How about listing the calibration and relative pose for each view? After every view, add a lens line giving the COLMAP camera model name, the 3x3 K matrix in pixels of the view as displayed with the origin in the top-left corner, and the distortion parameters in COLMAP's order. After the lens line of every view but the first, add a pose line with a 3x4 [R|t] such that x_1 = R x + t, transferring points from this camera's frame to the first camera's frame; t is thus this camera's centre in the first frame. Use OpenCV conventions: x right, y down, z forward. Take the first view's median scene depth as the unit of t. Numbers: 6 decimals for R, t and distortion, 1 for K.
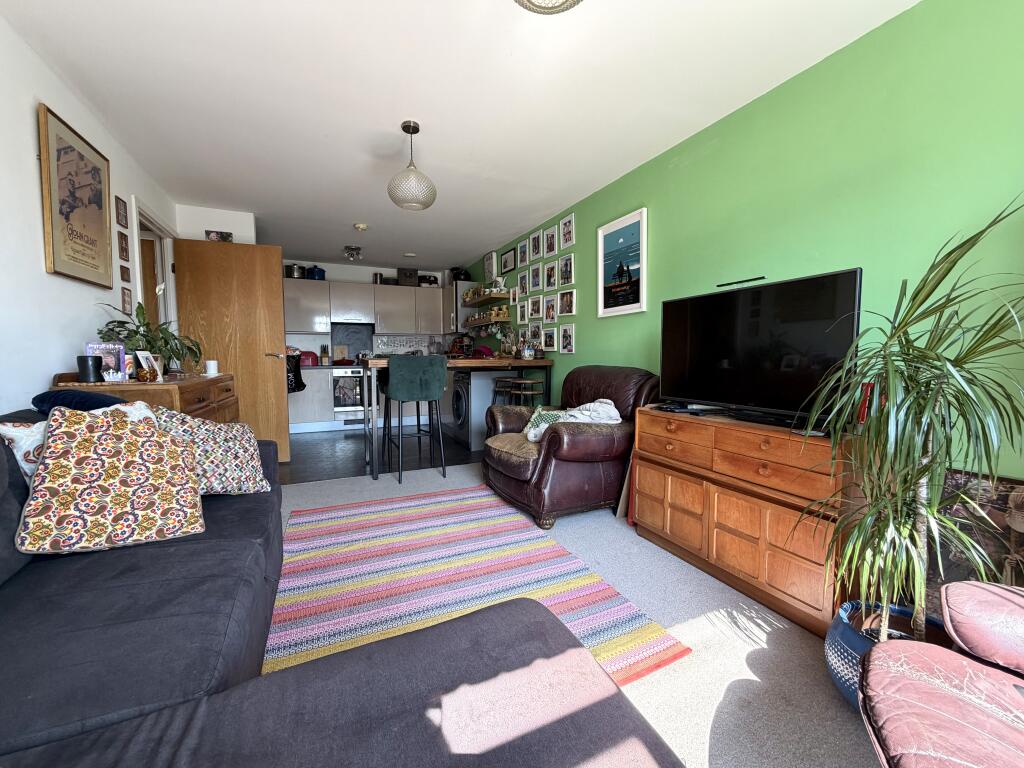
lens RADIAL K [[412.8, 0, 512.0], [0, 412.8, 384.0], [0, 0, 1]] dist [-0.001782, -0.000149]
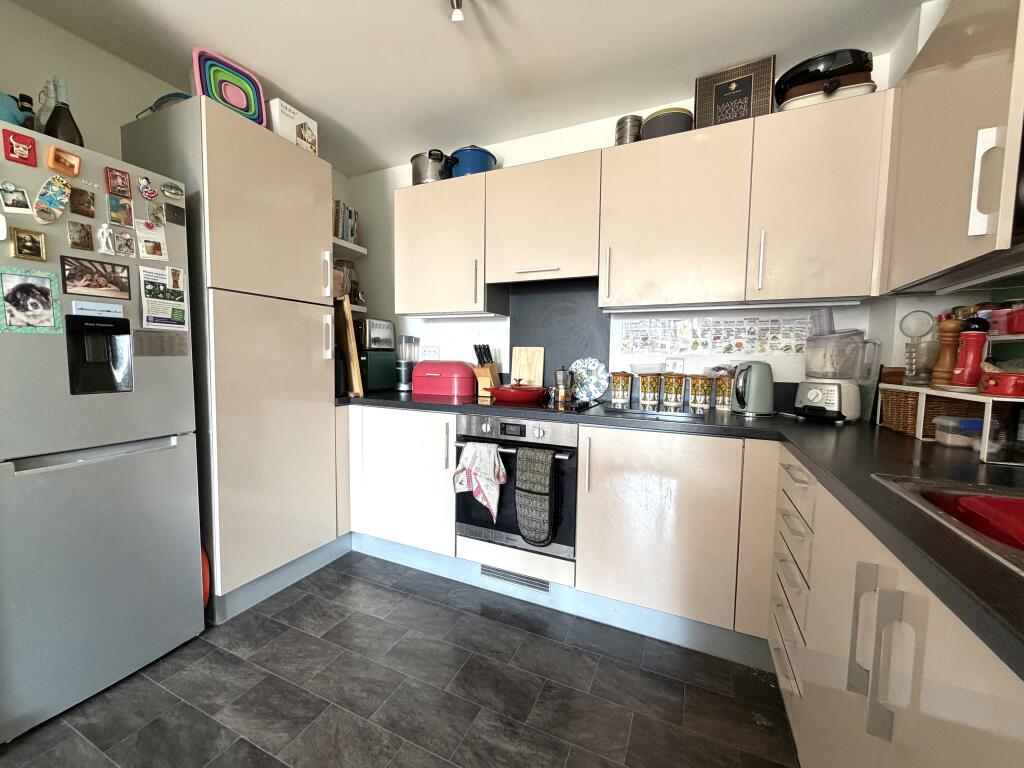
lens RADIAL K [[412.8, 0, 512.0], [0, 412.8, 384.0], [0, 0, 1]] dist [-0.001782, -0.000149]
pose [[0.667235, 0.069433, -0.741604, -0.134025], [-0.074205, 0.996889, 0.026571, -0.064452], [0.741141, 0.037301, 0.670312, 0.714537]]
